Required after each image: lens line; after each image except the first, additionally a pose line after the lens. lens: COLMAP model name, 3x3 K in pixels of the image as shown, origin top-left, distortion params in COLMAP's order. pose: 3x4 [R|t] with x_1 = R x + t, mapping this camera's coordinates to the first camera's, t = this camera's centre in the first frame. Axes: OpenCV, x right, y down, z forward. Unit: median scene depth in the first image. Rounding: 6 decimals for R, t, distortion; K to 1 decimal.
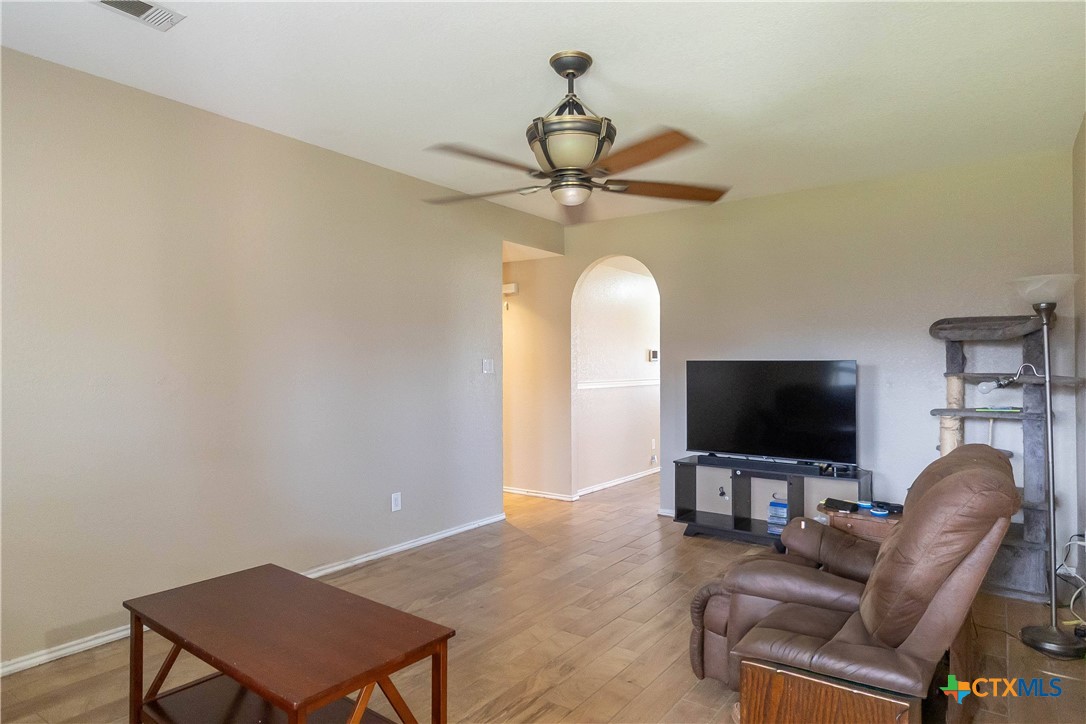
lens RADIAL K [[638.7, 0, 545.4], [0, 638.7, 355.1], [0, 0, 1]] dist [-0.000425, 0.001837]
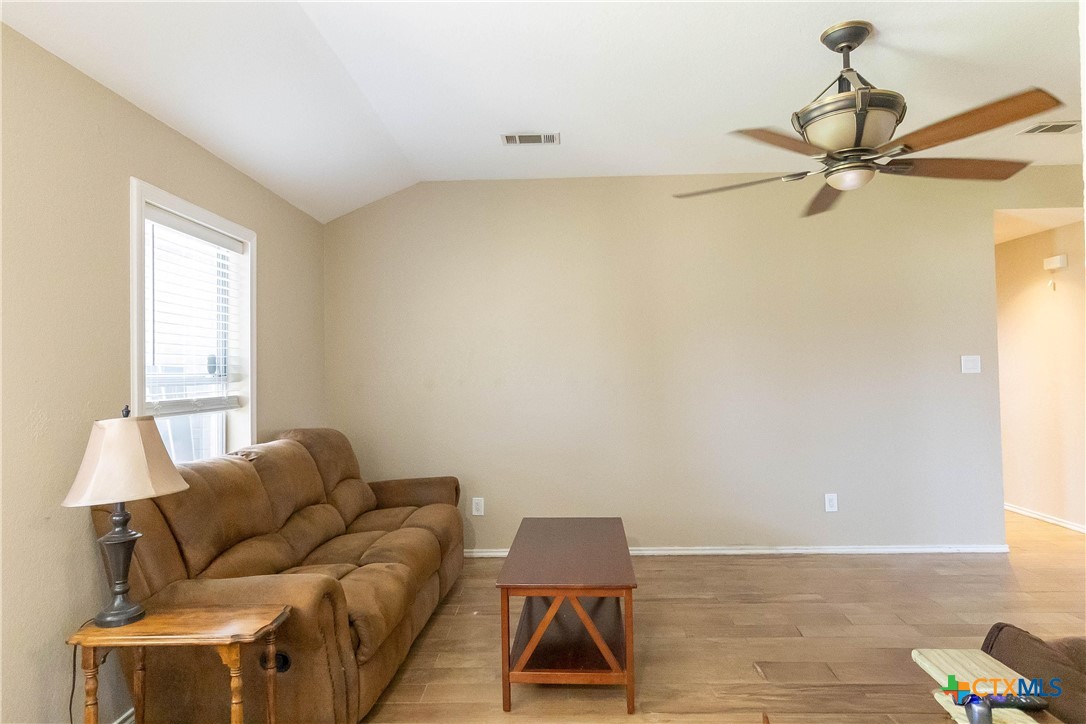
lens RADIAL K [[638.7, 0, 545.4], [0, 638.7, 355.1], [0, 0, 1]] dist [-0.000425, 0.001837]
pose [[0.561102, -0.026226, -0.827331, 0.365861], [0.027404, 0.999539, -0.013099, 0.001264], [0.827293, -0.015322, 0.561562, 0.082358]]
